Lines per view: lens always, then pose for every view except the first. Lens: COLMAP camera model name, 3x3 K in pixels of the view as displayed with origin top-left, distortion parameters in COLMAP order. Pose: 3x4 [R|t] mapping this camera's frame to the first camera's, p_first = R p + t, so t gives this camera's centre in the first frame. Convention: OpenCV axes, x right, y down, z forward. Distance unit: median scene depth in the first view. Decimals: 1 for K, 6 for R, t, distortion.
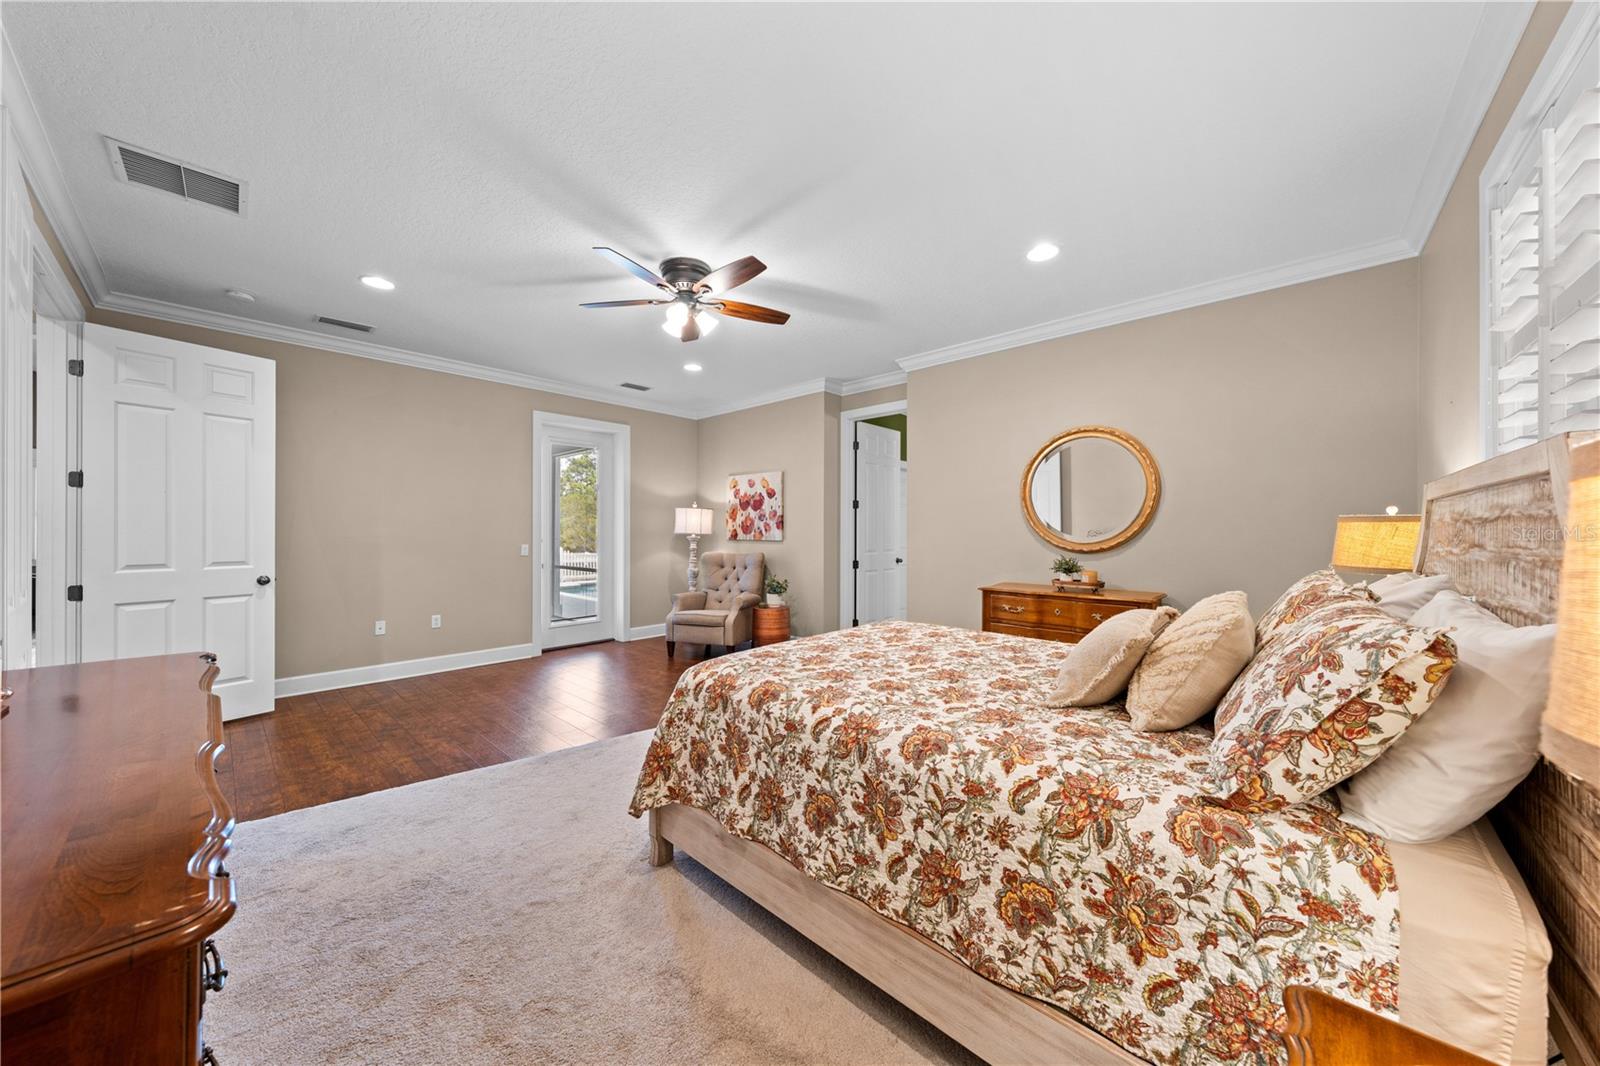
lens RADIAL K [[542.5, 0, 803.2], [0, 542.5, 530.4], [0, 0, 1]] dist [-0.003926, -0.000183]
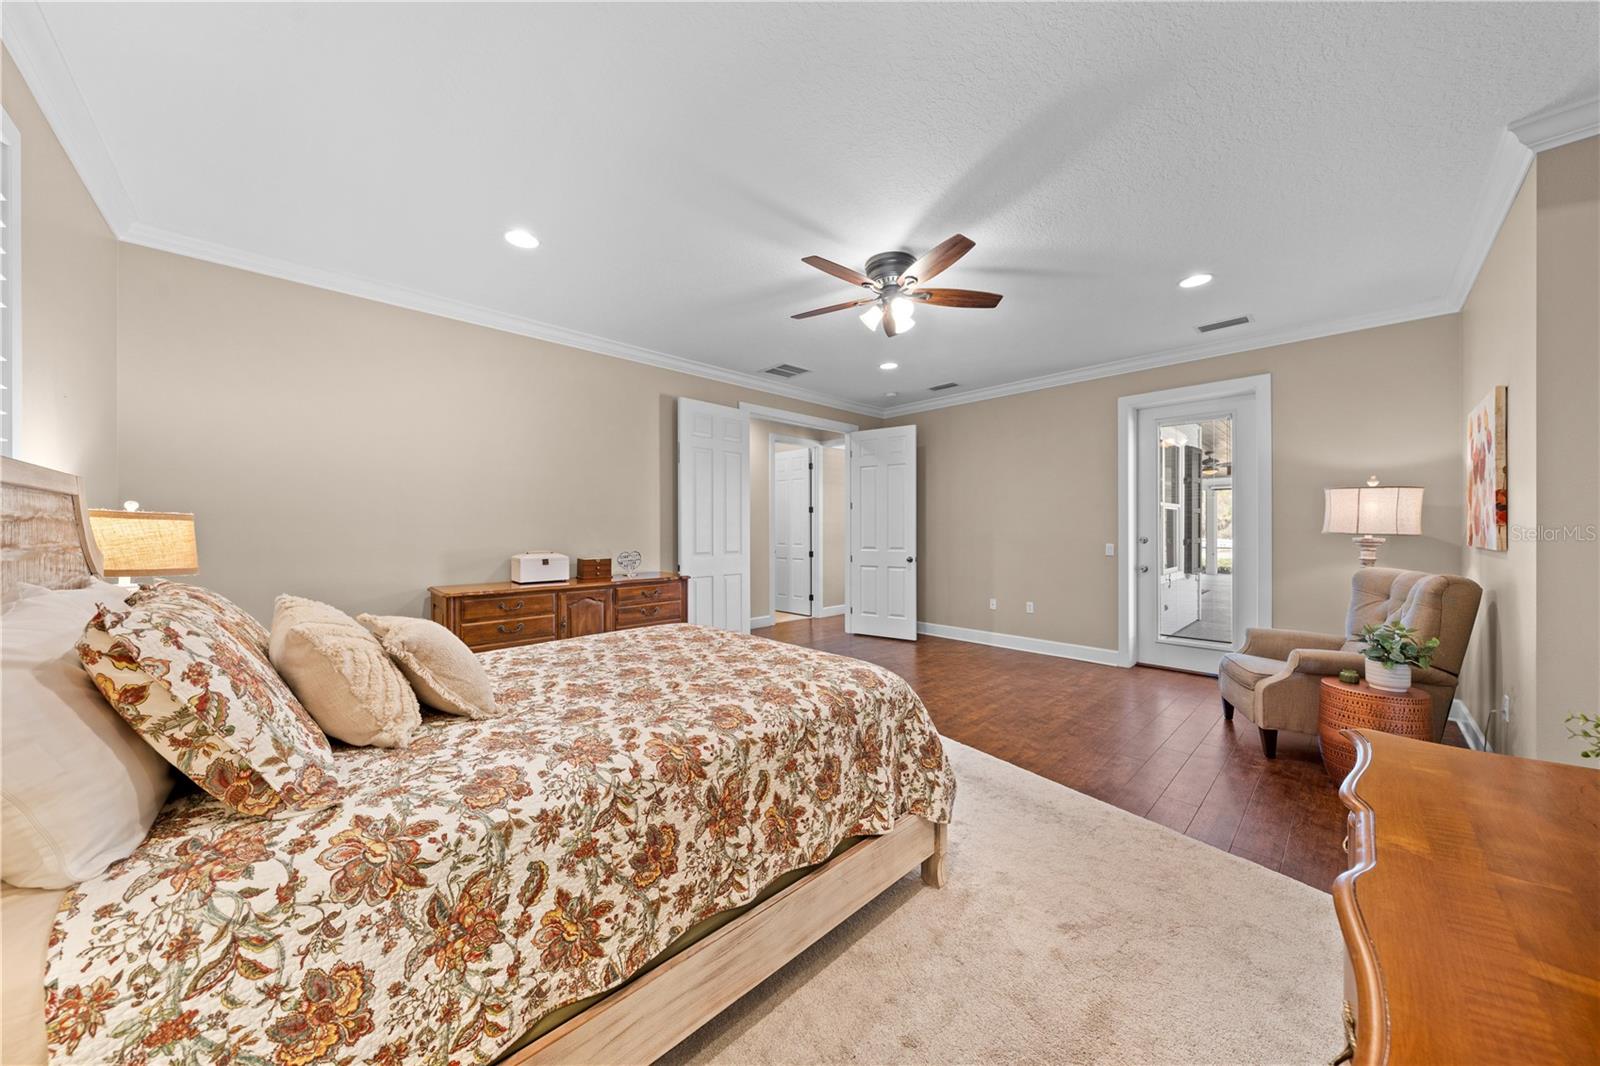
lens RADIAL K [[529.5, 0, 796.0], [0, 529.5, 527.3], [0, 0, 1]] dist [-0.007455, -0.004129]
pose [[-0.074482, -0.006087, -0.997204, 0.548382], [0.003944, 0.999972, -0.006398, 0.002191], [0.997215, -0.004410, -0.074456, 0.657629]]
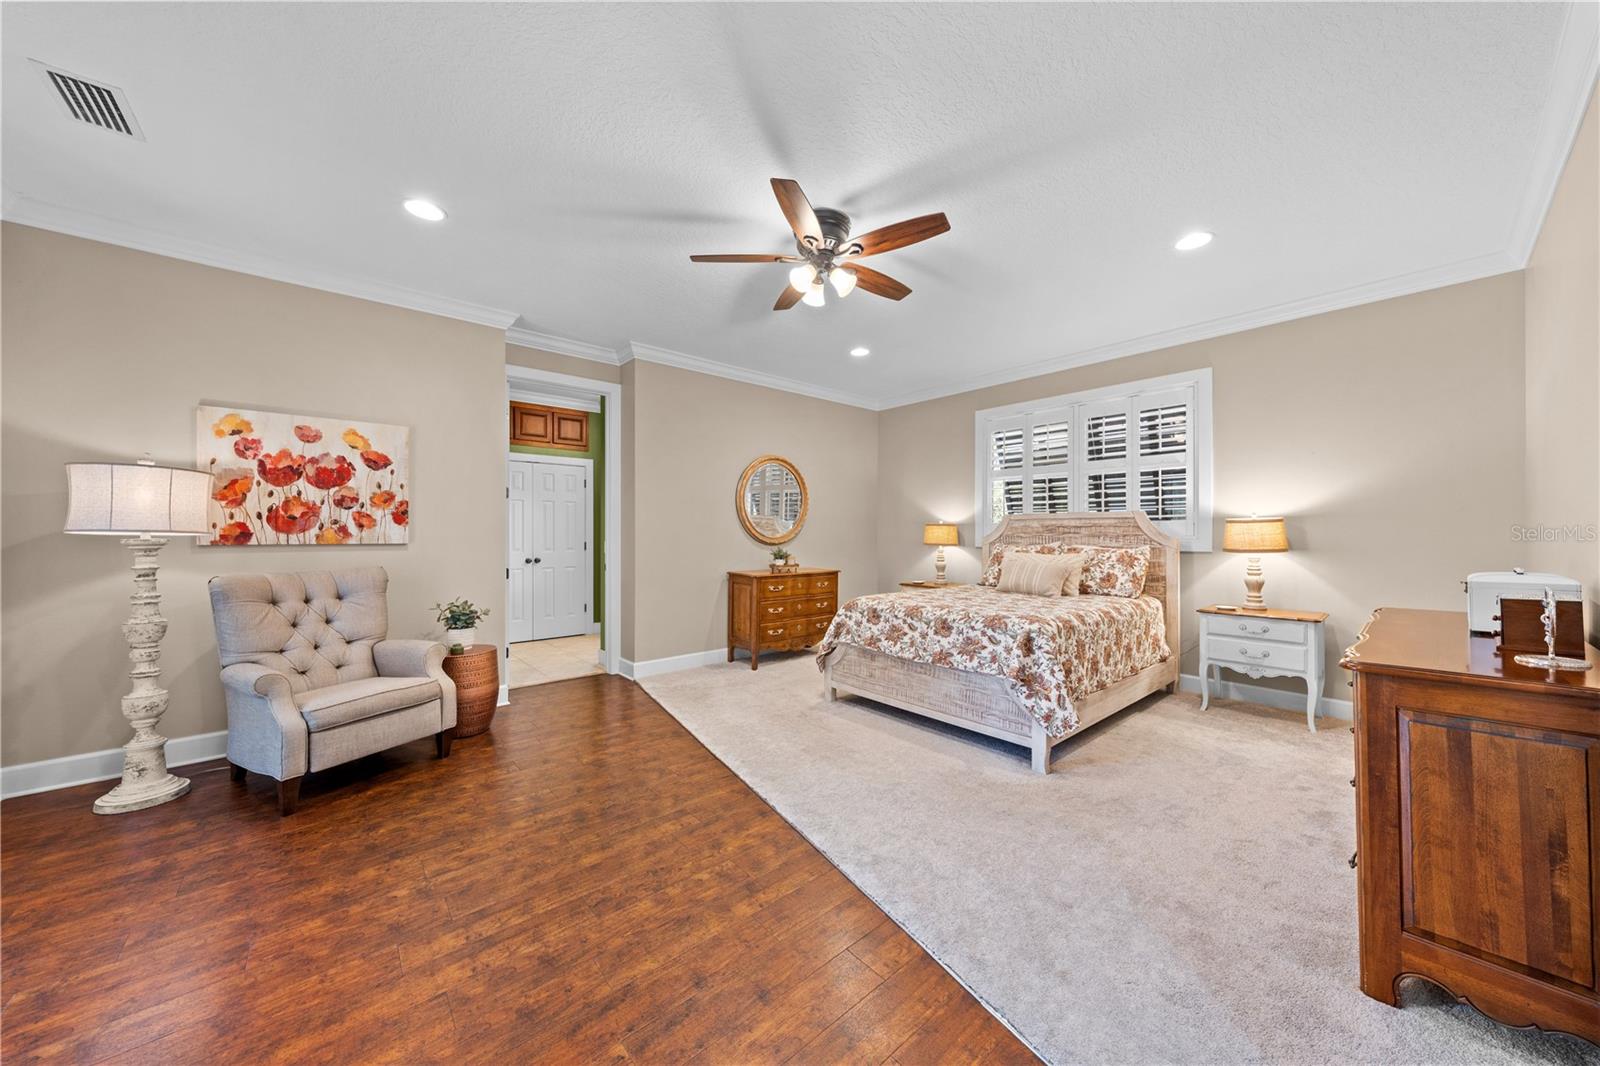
lens RADIAL K [[542.5, 0, 803.2], [0, 542.5, 530.4], [0, 0, 1]] dist [-0.003926, -0.000183]
pose [[0.109213, 0.006331, 0.993998, -0.789852], [0.001453, 0.999978, -0.006529, 0.011962], [-0.994017, 0.002157, 0.109202, 0.683266]]
